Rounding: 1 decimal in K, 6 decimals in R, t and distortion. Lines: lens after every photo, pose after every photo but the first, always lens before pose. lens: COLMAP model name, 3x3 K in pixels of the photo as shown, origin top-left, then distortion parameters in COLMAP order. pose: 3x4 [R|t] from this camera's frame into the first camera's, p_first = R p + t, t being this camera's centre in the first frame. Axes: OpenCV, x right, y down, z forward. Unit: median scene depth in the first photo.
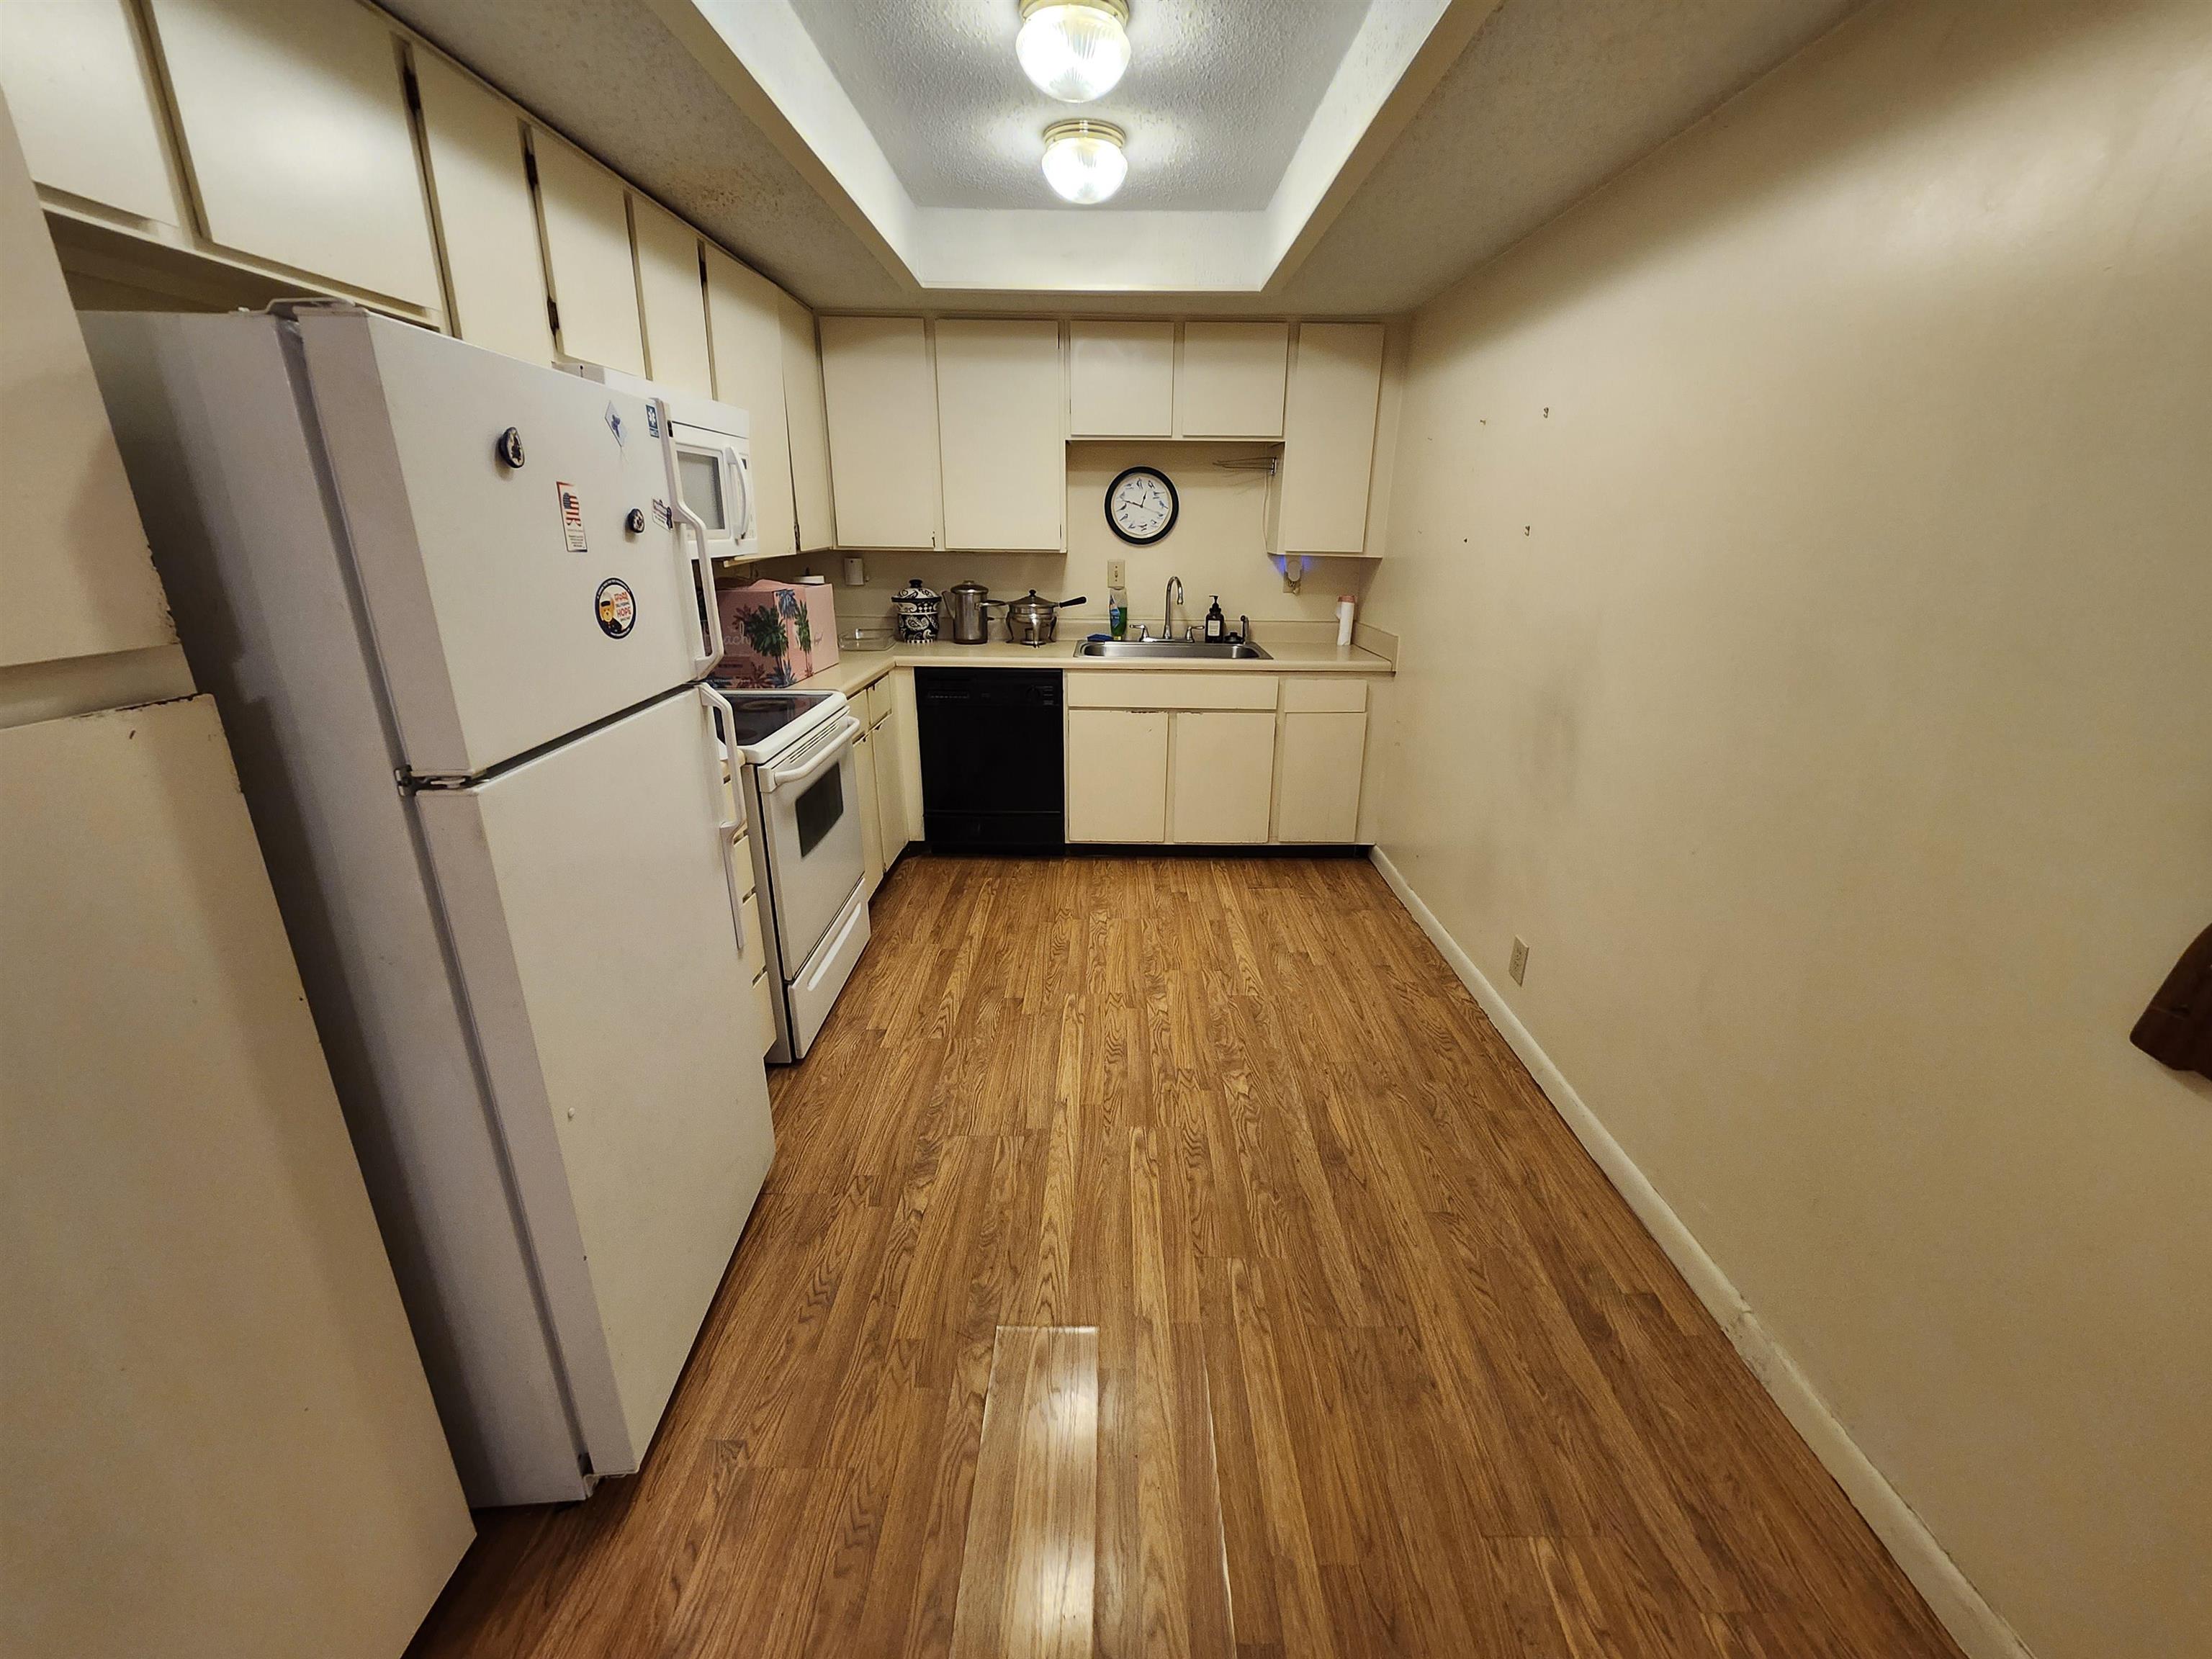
lens RADIAL K [[861.0, 0, 1106.0], [0, 861.0, 829.5], [0, 0, 1]] dist [-0.000771, -0.002986]
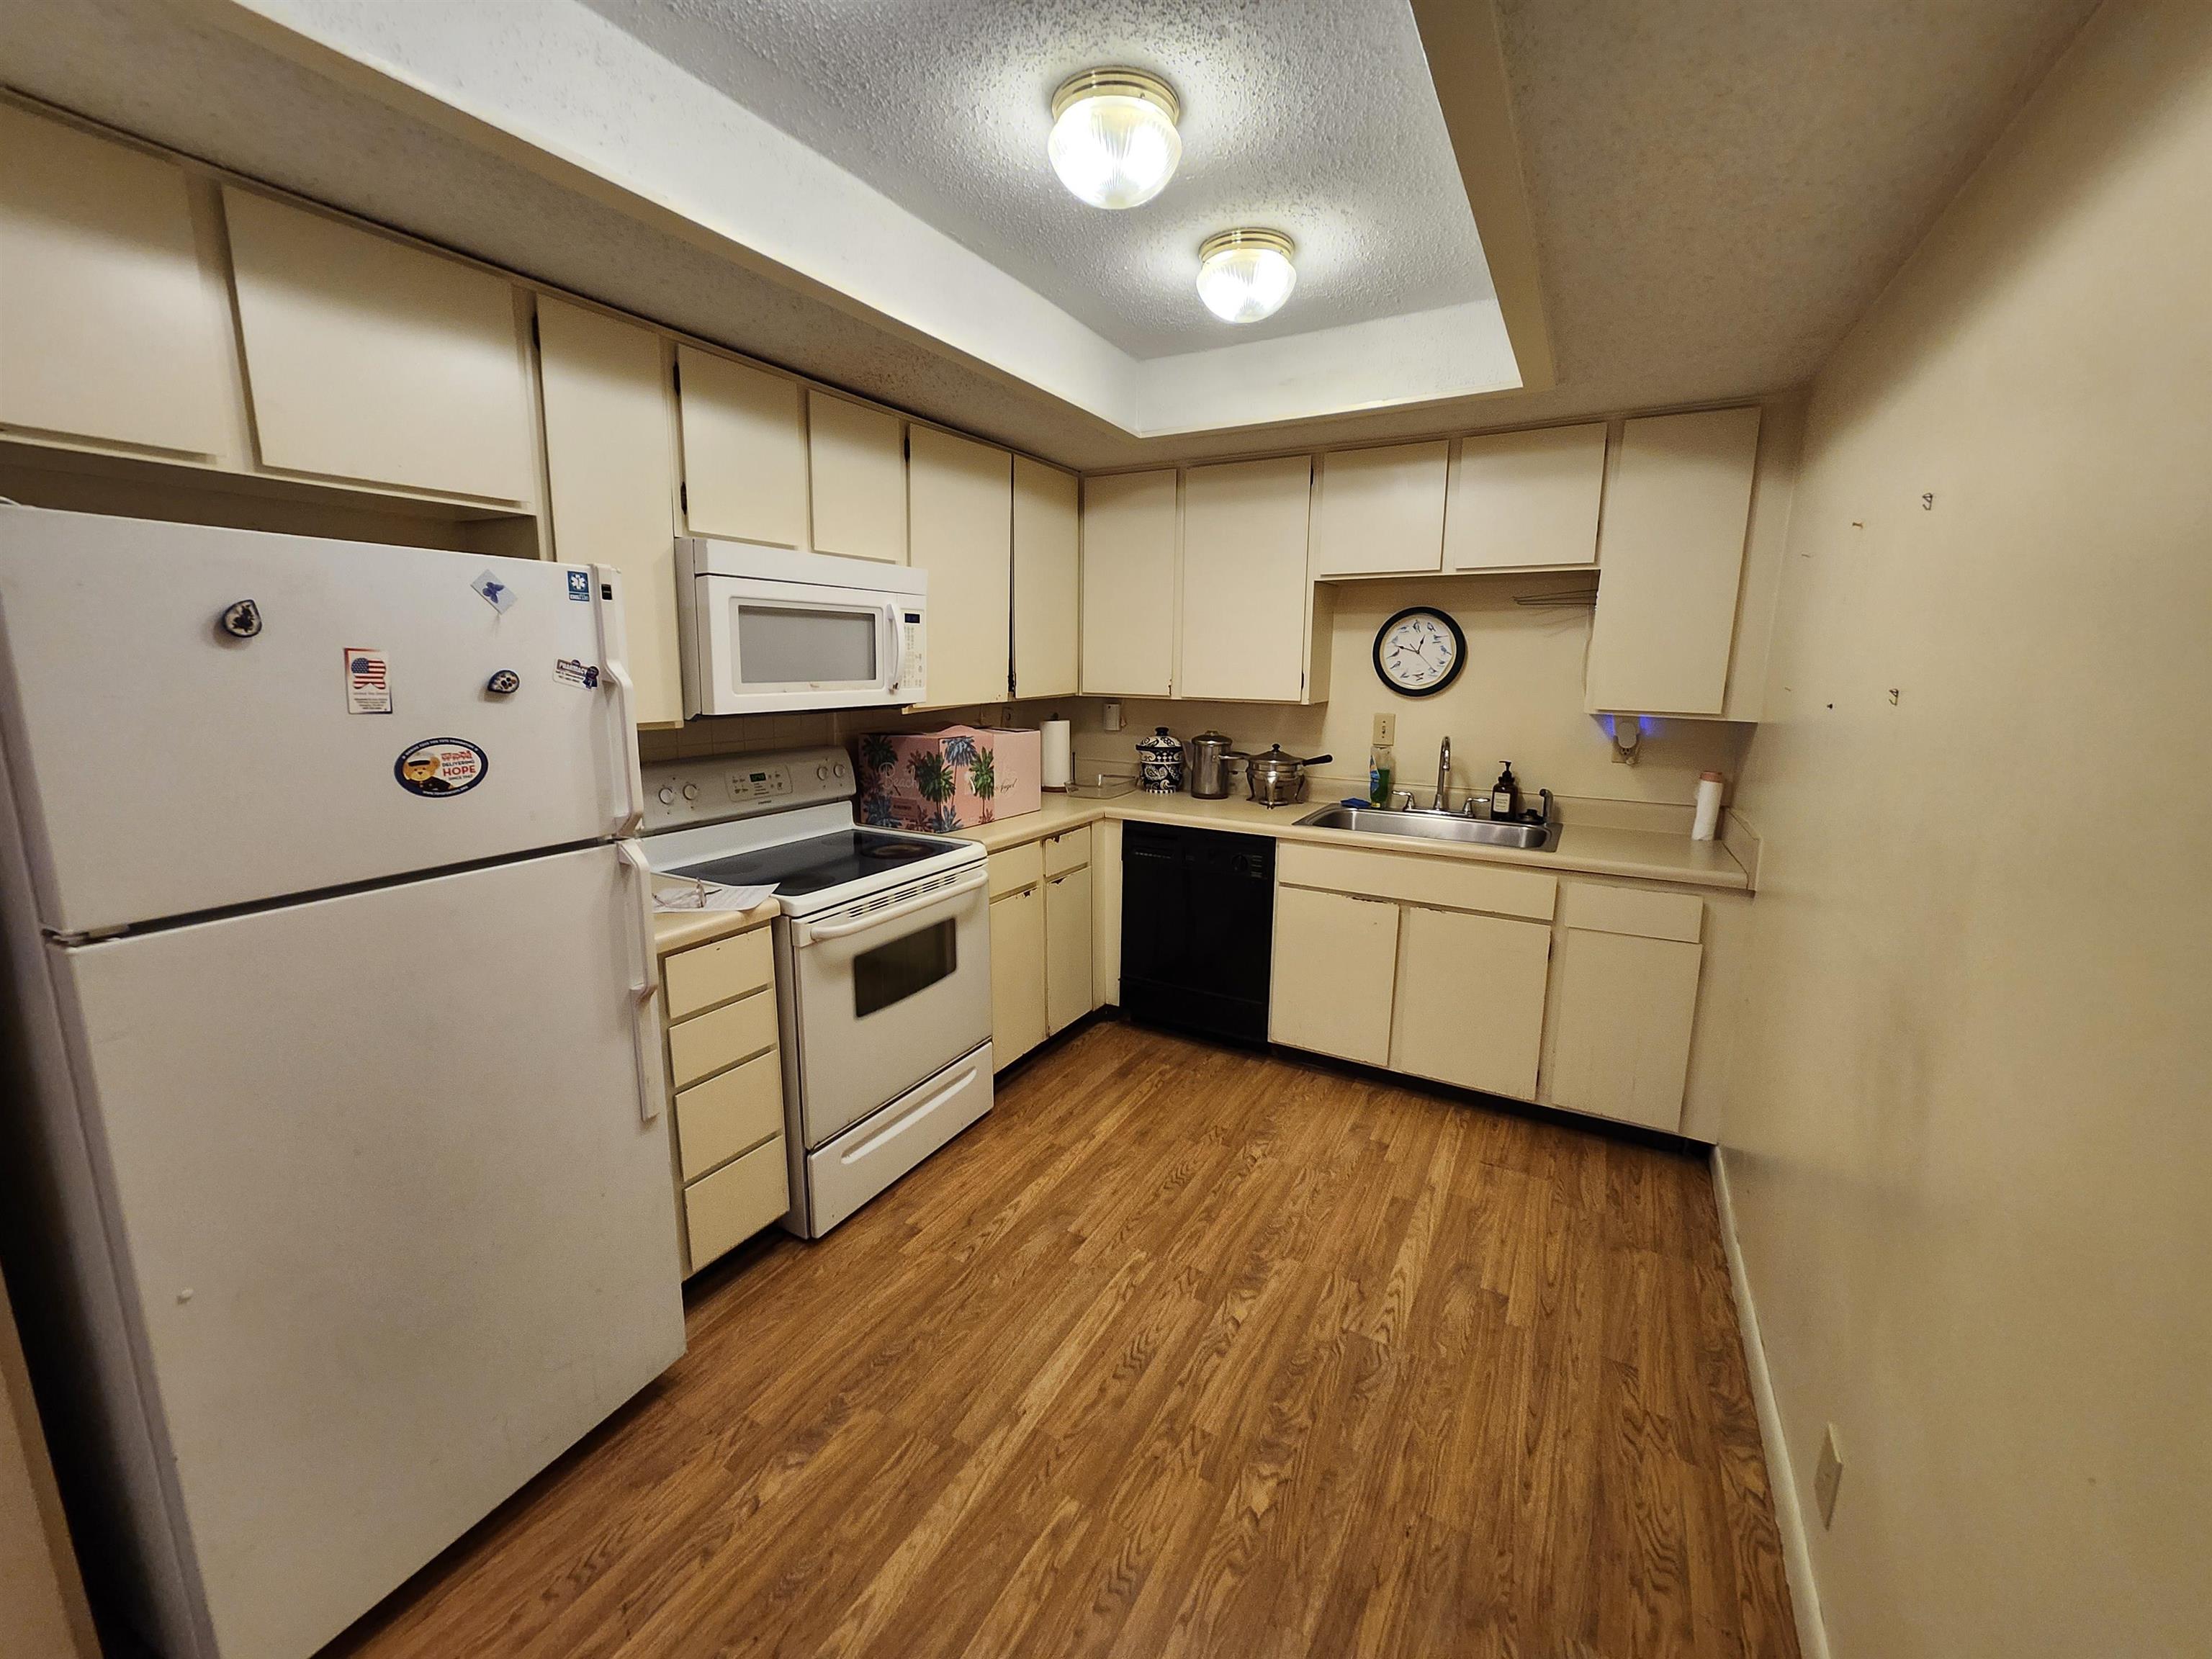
lens RADIAL K [[861.0, 0, 1106.0], [0, 861.0, 829.5], [0, 0, 1]] dist [-0.000771, -0.002986]
pose [[0.872117, 0.093121, -0.480354, 0.223097], [-0.164210, 0.980489, -0.108059, -0.079035], [0.460920, 0.173119, 0.870392, 0.193294]]
